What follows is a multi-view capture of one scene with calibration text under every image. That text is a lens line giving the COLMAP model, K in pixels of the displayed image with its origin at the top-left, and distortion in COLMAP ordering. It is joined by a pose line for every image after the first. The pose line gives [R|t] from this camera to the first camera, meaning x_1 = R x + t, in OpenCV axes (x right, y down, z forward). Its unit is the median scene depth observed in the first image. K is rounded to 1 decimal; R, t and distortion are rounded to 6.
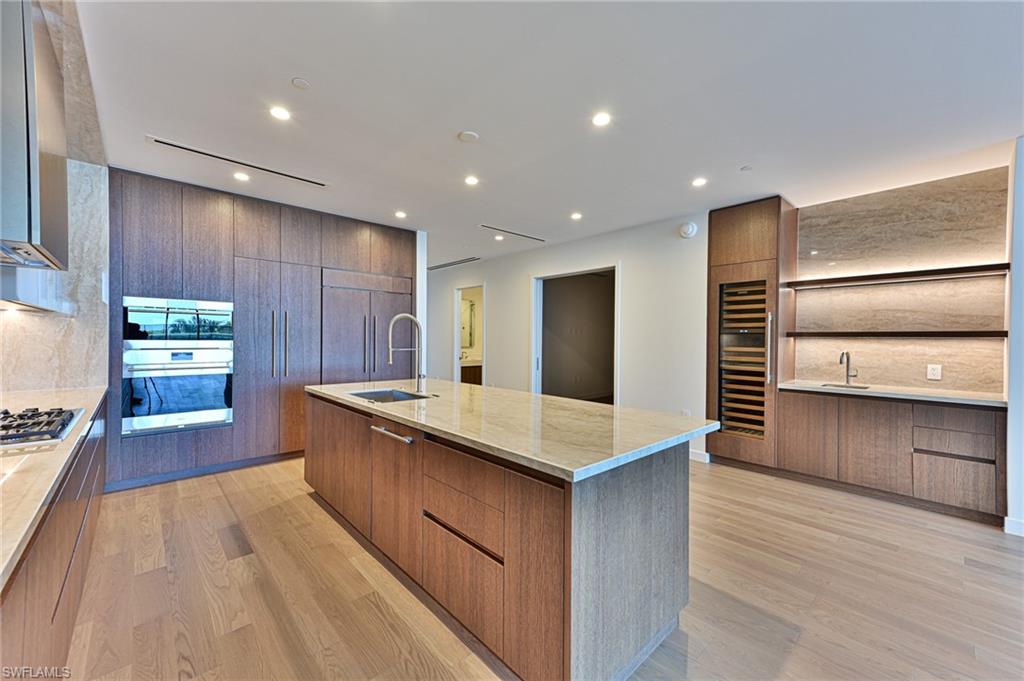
lens RADIAL K [[399.3, 0, 506.7], [0, 399.3, 338.2], [0, 0, 1]] dist [0.001056, 0.000175]
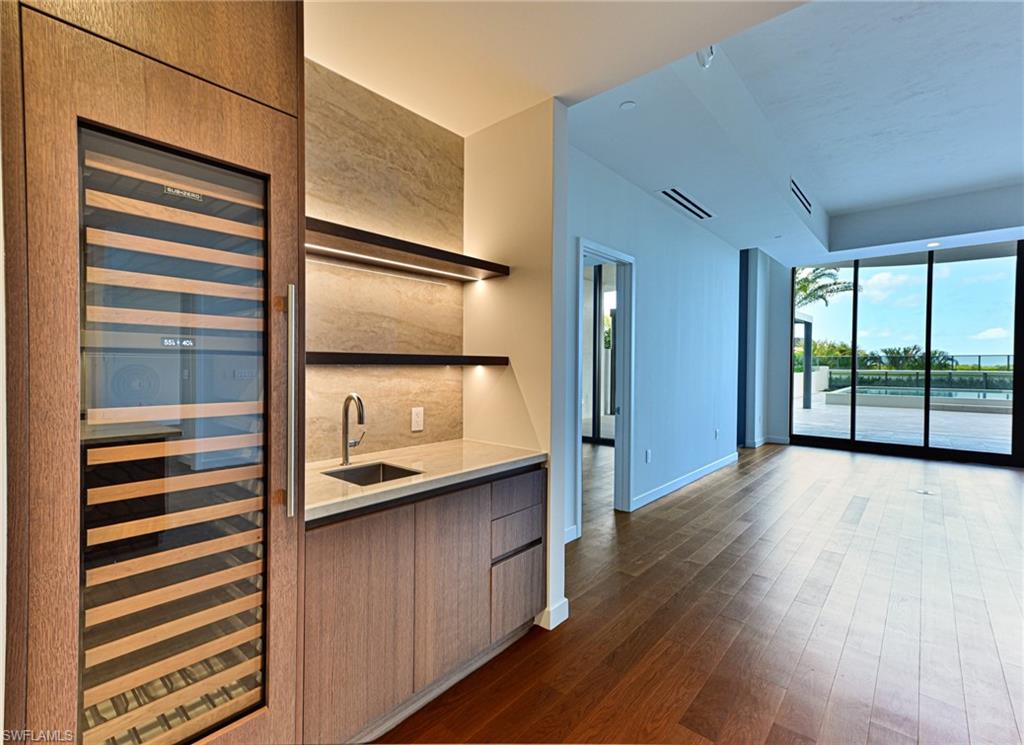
lens RADIAL K [[492.0, 0, 509.4], [0, 492.0, 372.0], [0, 0, 1]] dist [0.022719, -0.000195]
pose [[-0.082590, -0.023598, 0.996304, 0.275215], [-0.012729, 0.999663, 0.022622, -0.009918], [-0.996502, -0.010814, -0.082863, 0.907940]]
